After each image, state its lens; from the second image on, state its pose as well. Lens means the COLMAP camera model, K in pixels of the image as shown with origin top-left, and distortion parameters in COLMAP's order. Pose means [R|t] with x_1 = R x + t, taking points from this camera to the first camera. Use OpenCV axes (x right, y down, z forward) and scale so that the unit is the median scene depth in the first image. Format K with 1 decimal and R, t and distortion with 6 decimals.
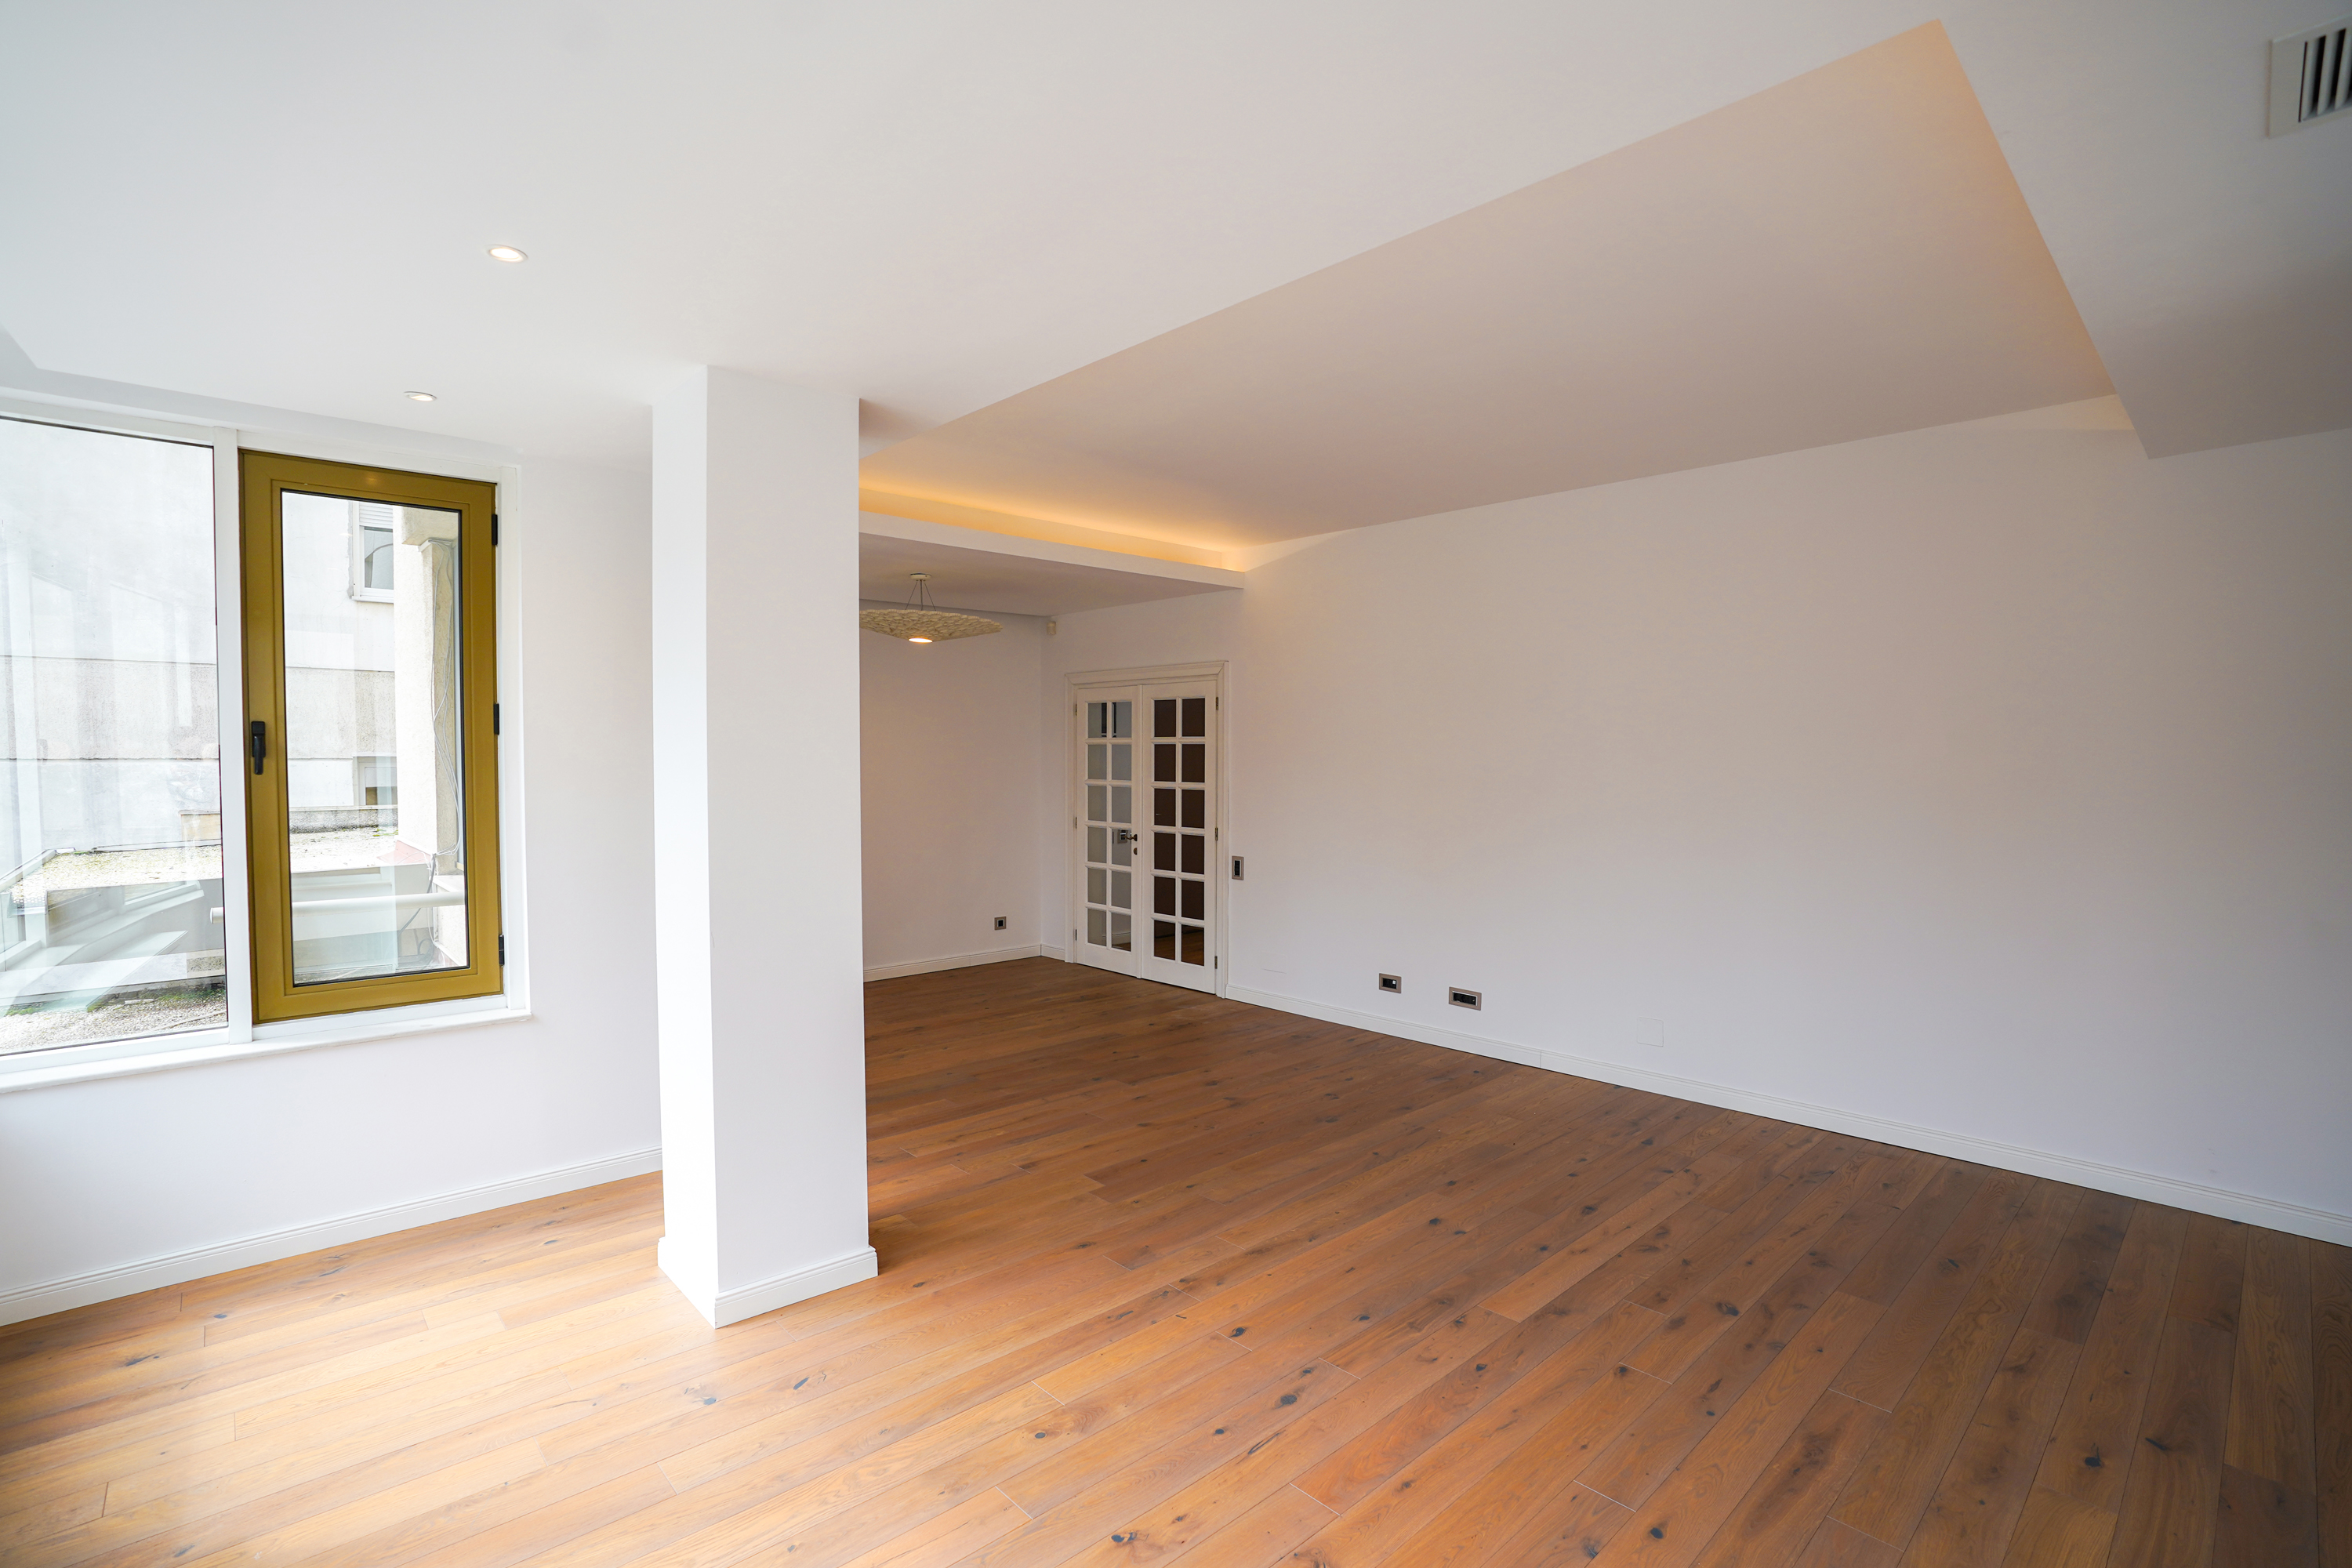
lens RADIAL K [[1087.5, 0, 1157.7], [0, 1087.5, 789.2], [0, 0, 1]] dist [-0.073163, 0.030810]
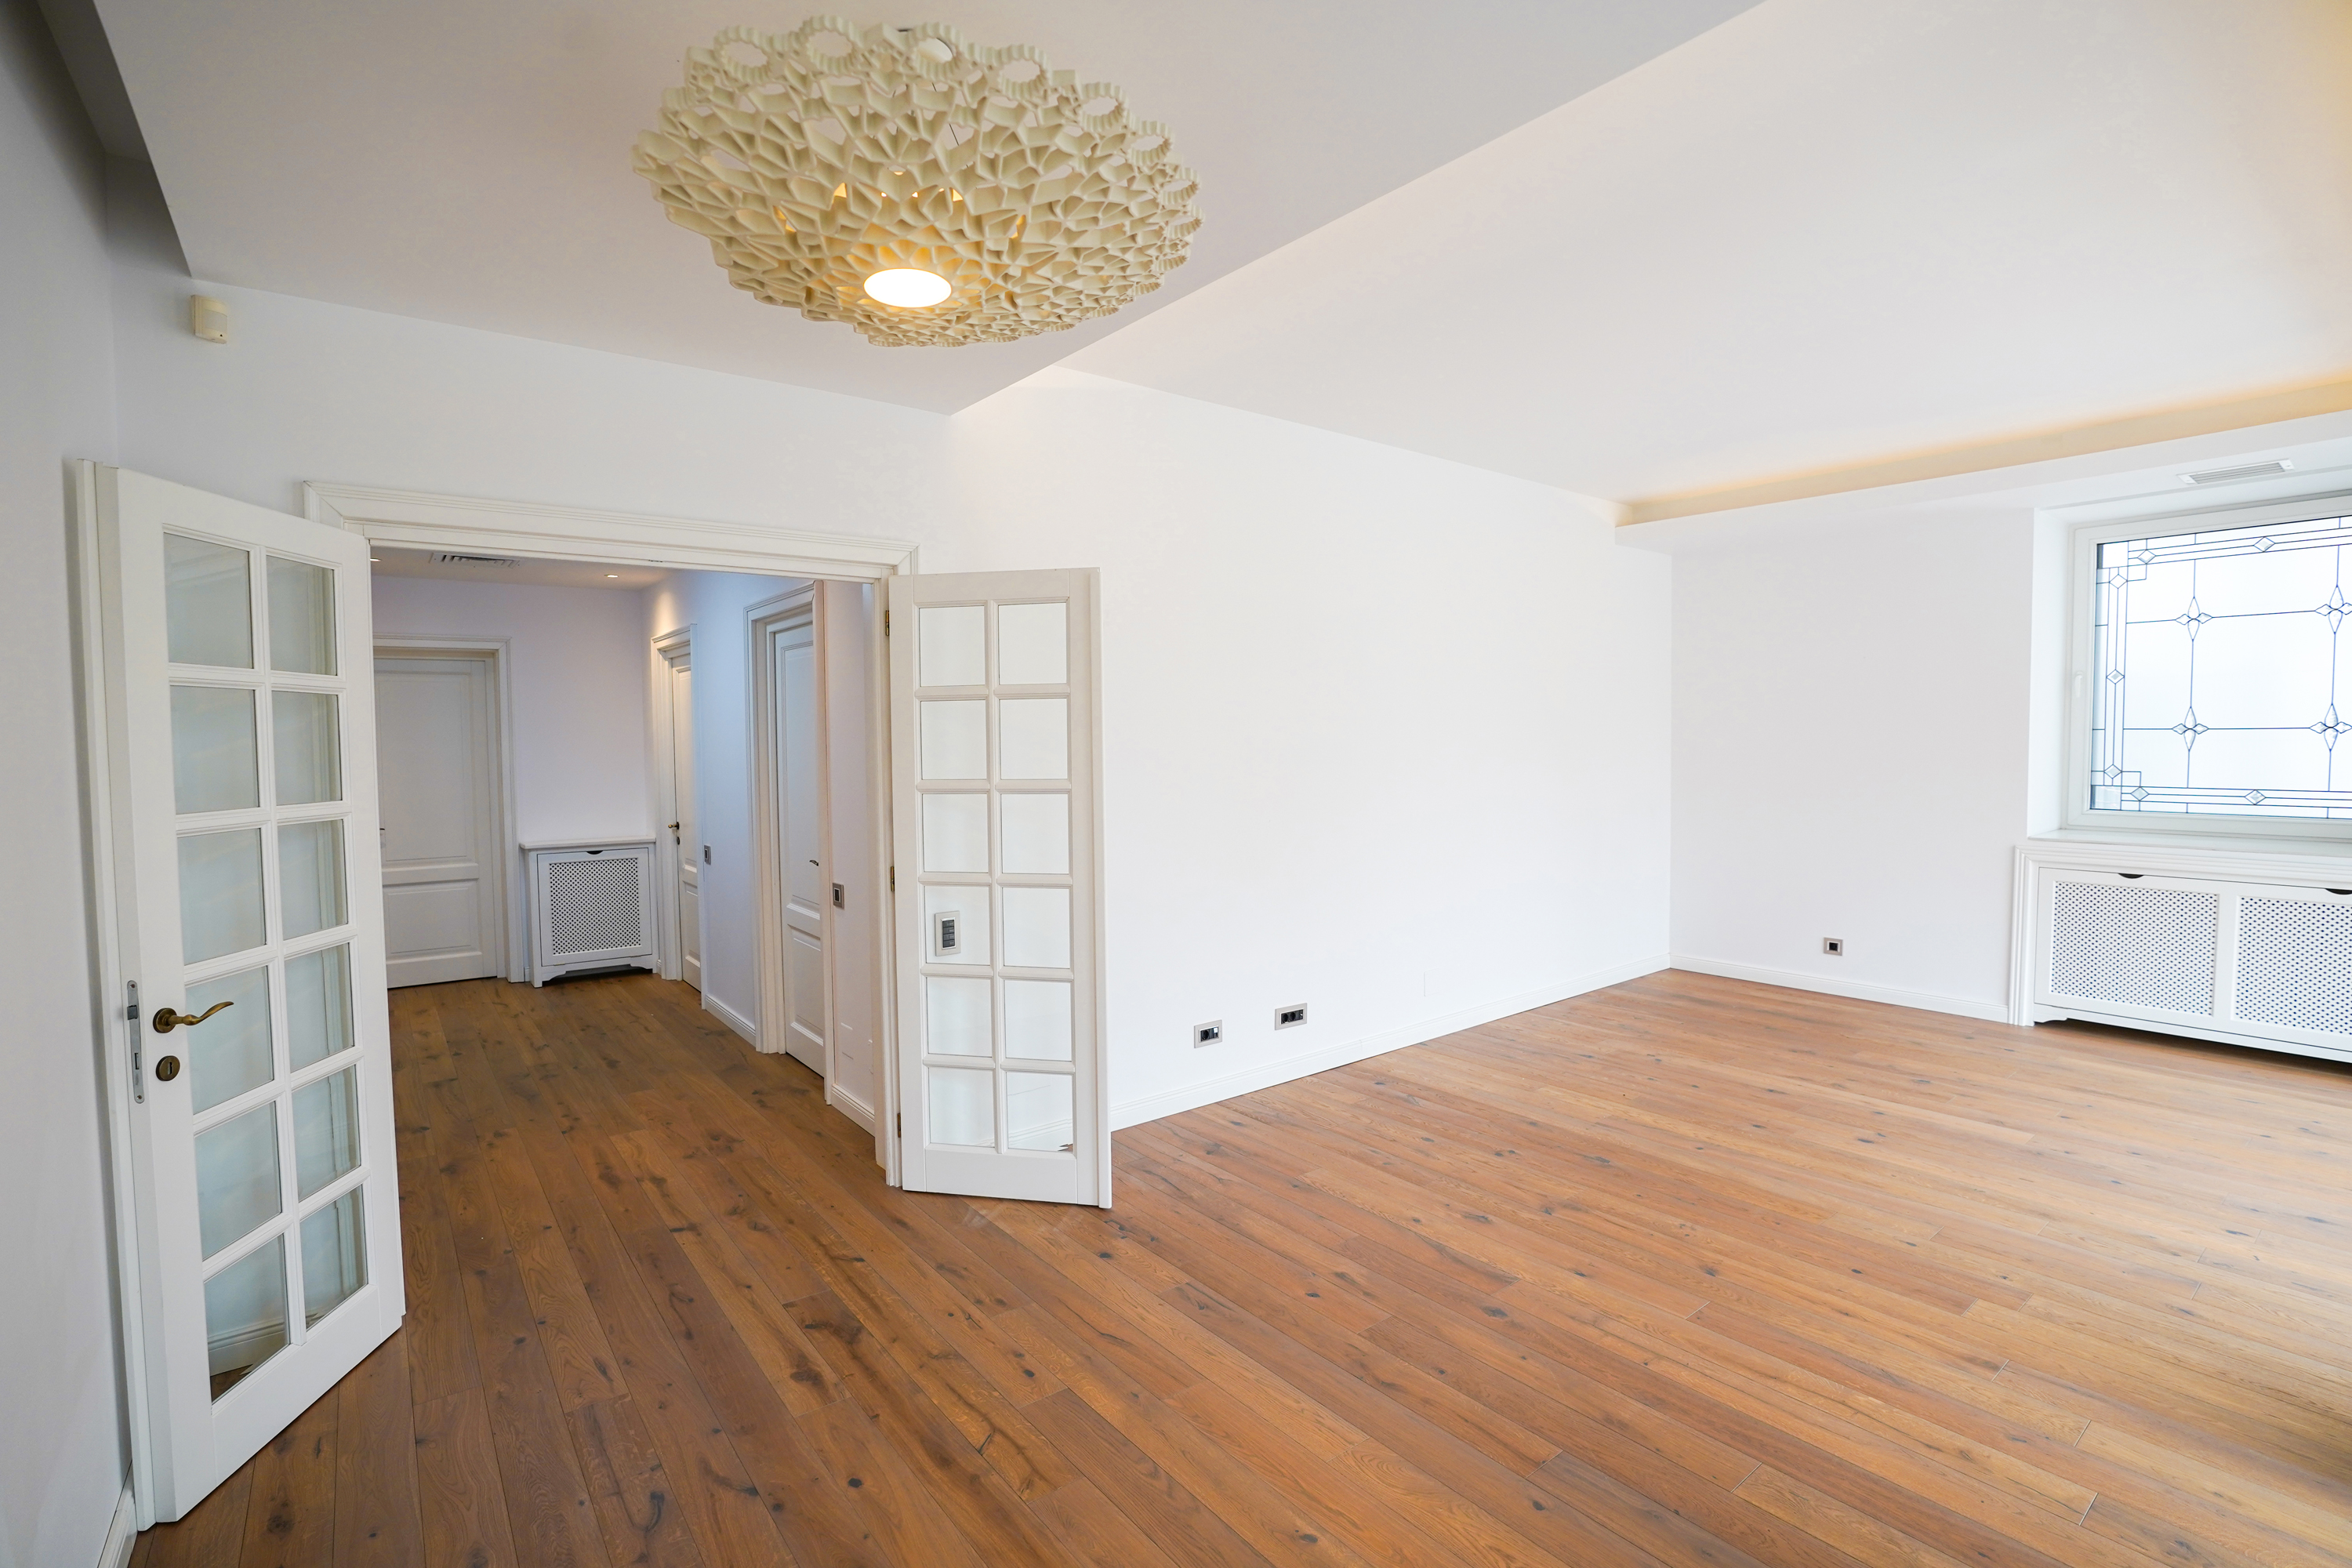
lens RADIAL K [[1084.1, 0, 1156.0], [0, 1084.1, 784.2], [0, 0, 1]] dist [-0.070867, 0.026848]
pose [[0.085002, -0.046186, 0.995310, -0.657198], [0.044668, 0.998097, 0.042500, -0.028474], [-0.995379, 0.040845, 0.086903, 1.246196]]
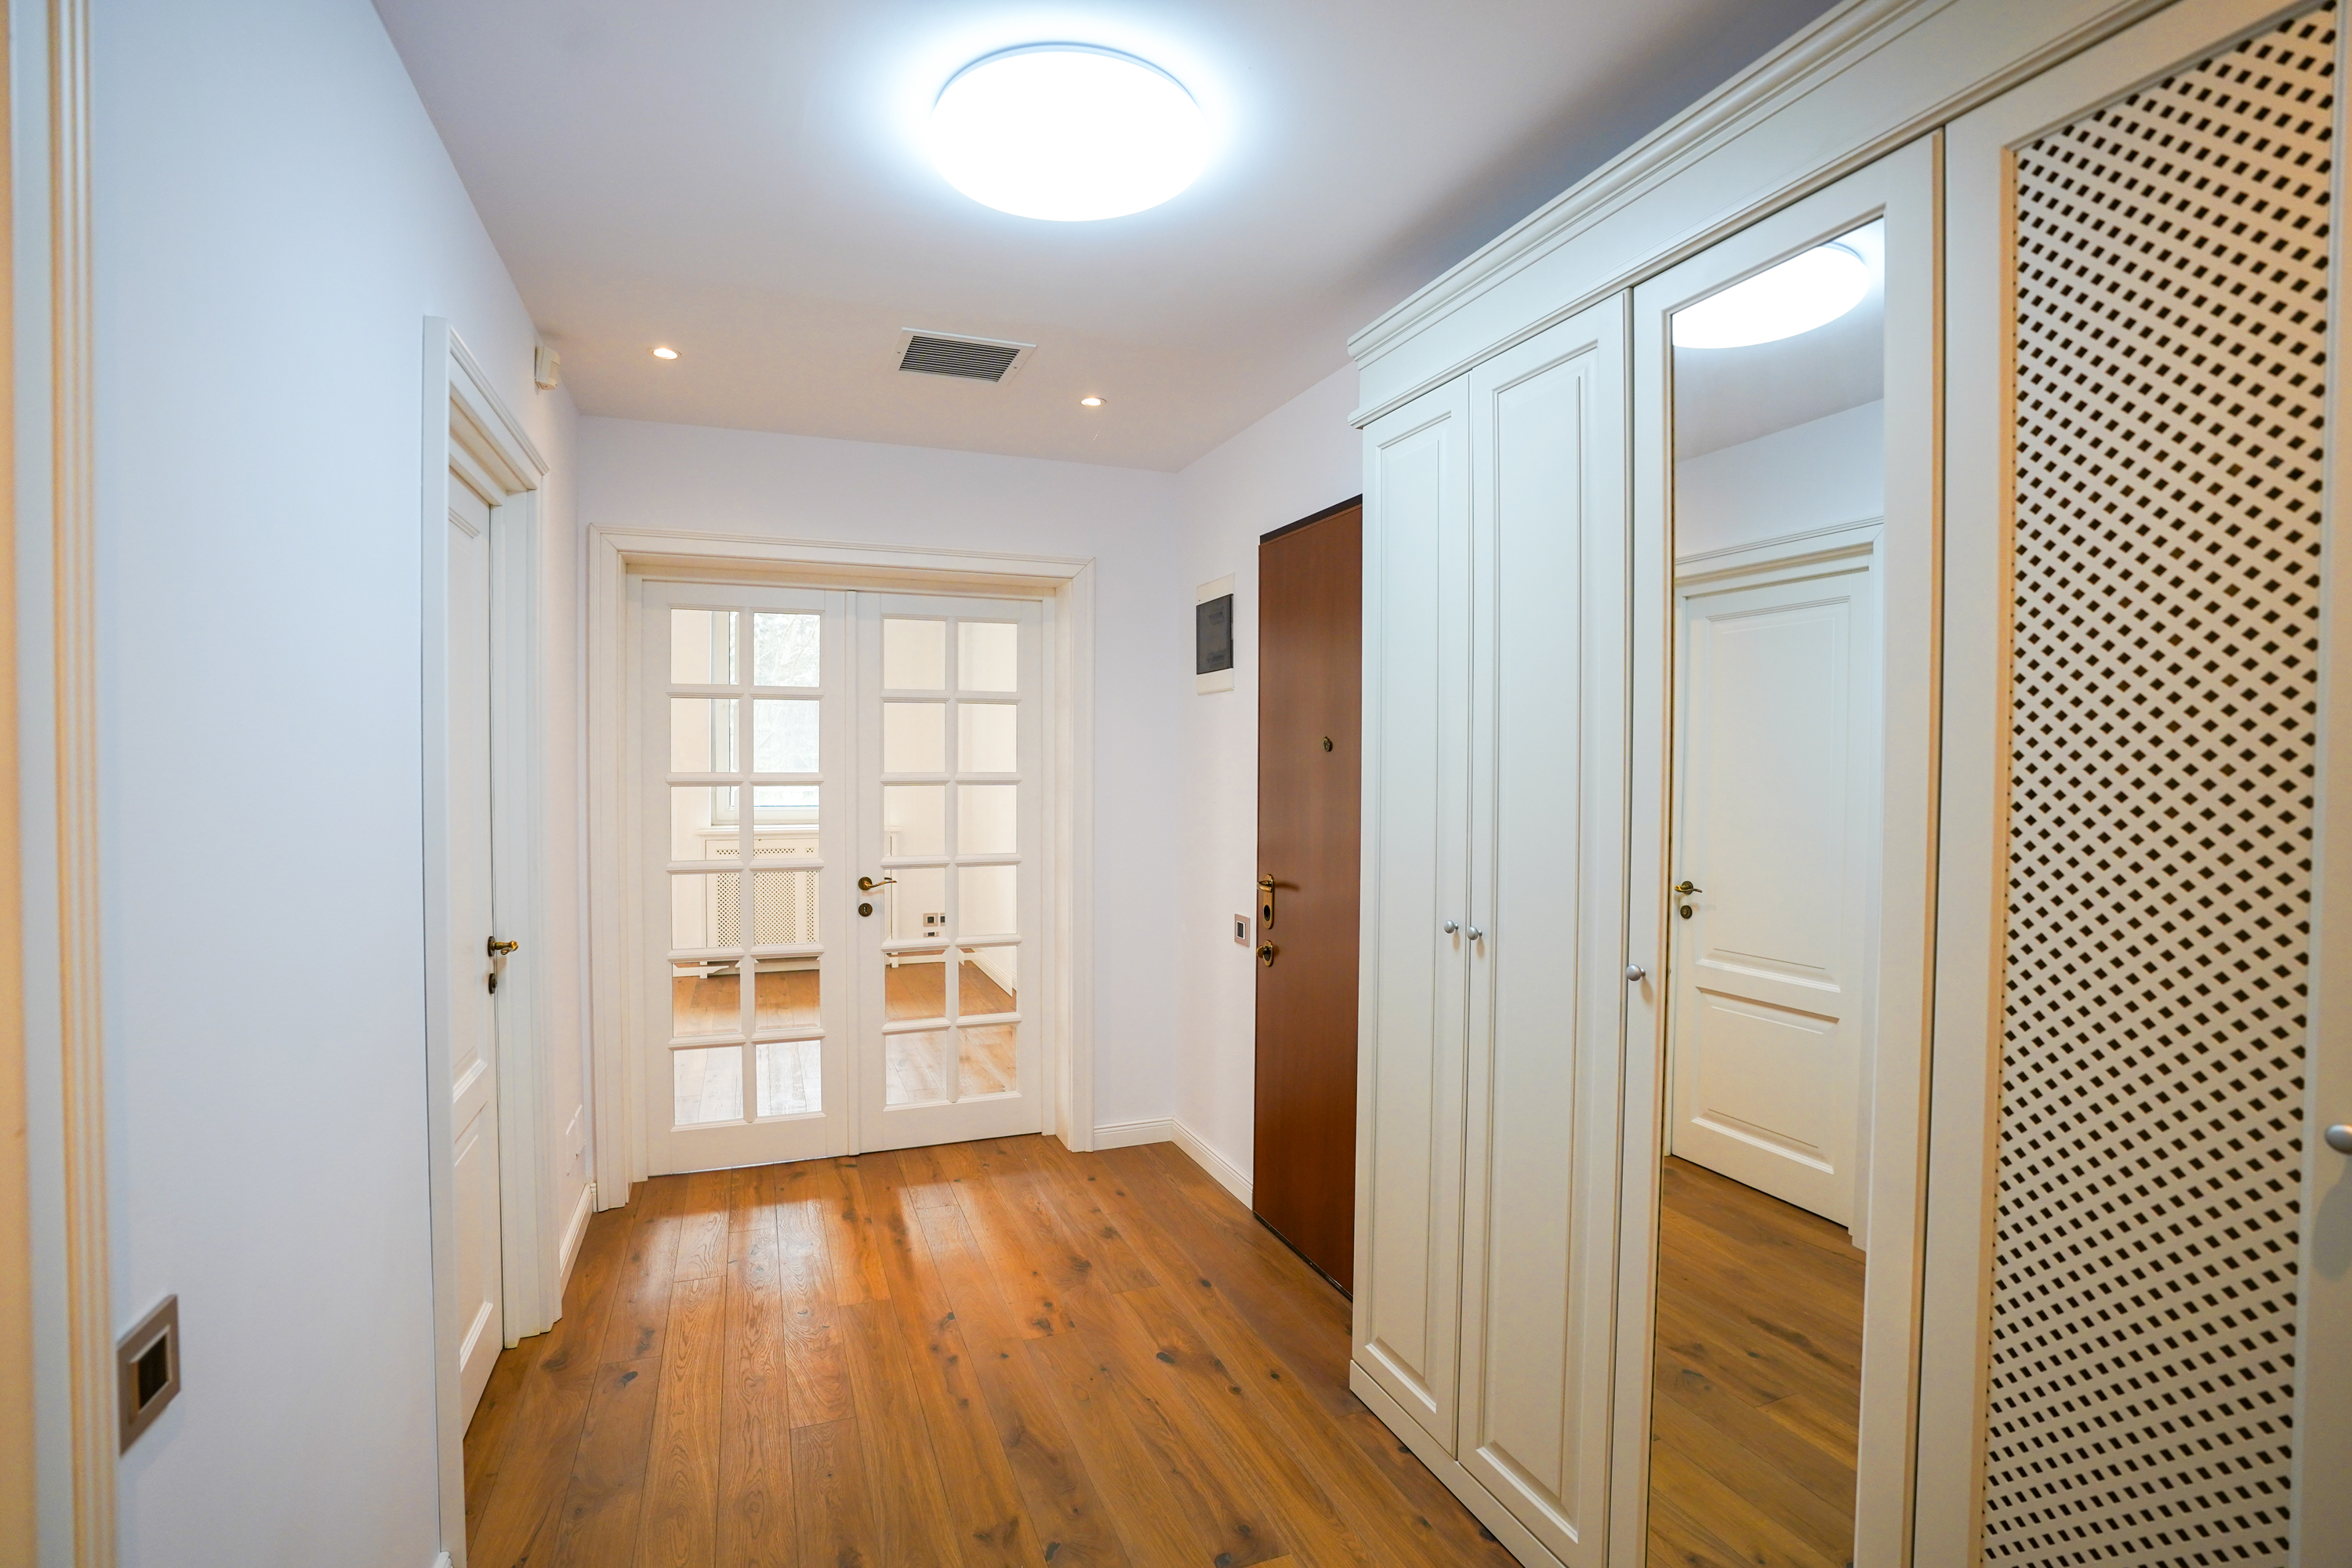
lens RADIAL K [[1084.1, 0, 1156.0], [0, 1084.1, 784.2], [0, 0, 1]] dist [-0.070867, 0.026848]
pose [[-0.368278, 0.017396, -0.929553, 0.644488], [-0.037530, 0.998732, 0.033560, -0.039181], [0.928958, 0.047246, -0.367158, 2.119772]]
